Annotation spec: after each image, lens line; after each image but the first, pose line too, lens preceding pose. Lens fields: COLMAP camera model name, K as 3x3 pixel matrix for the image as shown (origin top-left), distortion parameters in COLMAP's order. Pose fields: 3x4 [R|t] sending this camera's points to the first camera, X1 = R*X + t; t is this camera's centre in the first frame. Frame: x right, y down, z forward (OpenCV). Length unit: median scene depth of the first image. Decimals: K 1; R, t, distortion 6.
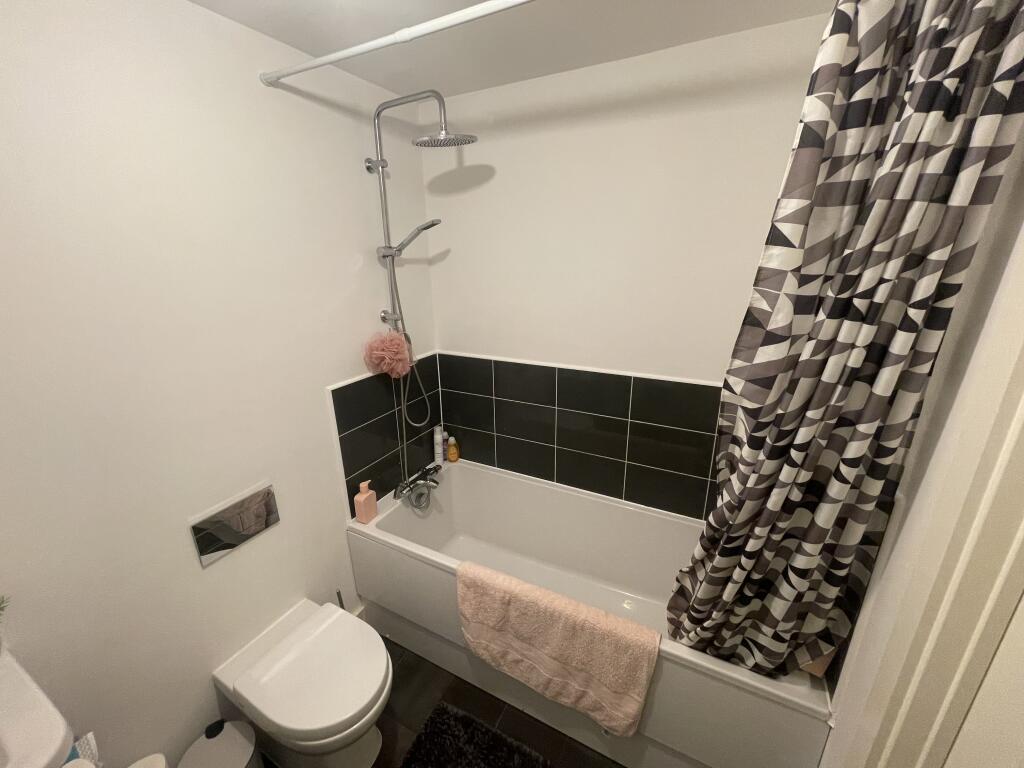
lens RADIAL K [[413.0, 0, 510.6], [0, 413.0, 384.1], [0, 0, 1]] dist [-0.002935, -0.000208]
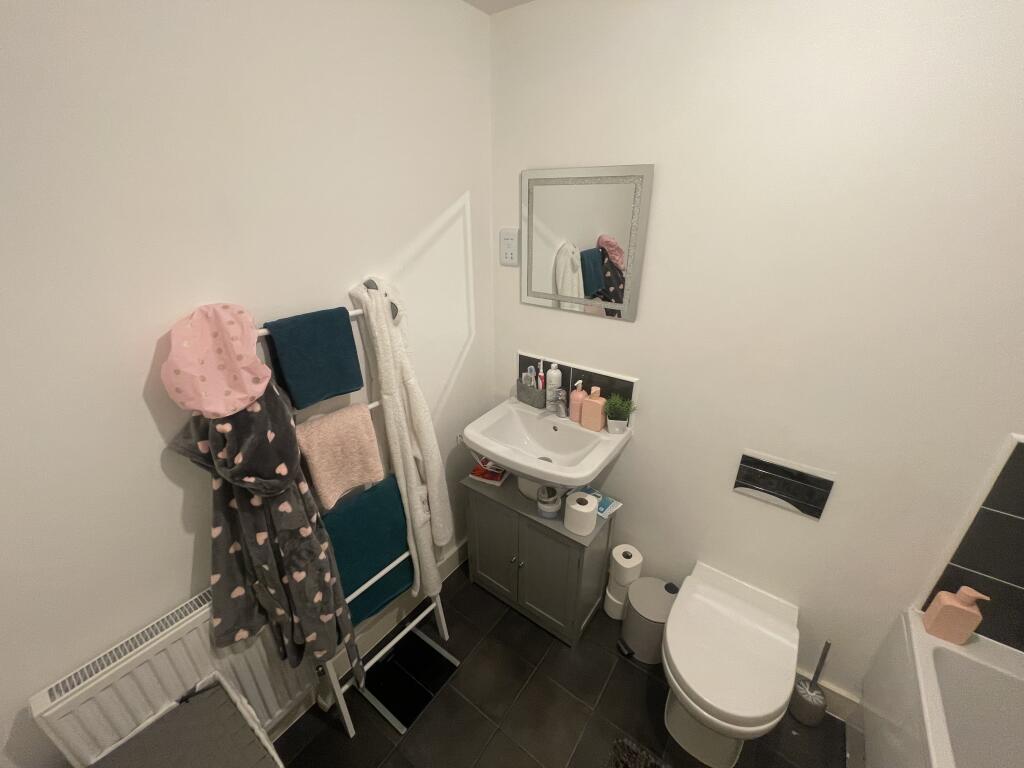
lens RADIAL K [[413.0, 0, 513.9], [0, 413.0, 381.4], [0, 0, 1]] dist [-0.002935, -0.000208]
pose [[-0.136436, 0.407868, -0.902790, 0.187084], [-0.324075, 0.842793, 0.429739, -0.078370], [0.936141, 0.351203, 0.017193, 0.215705]]
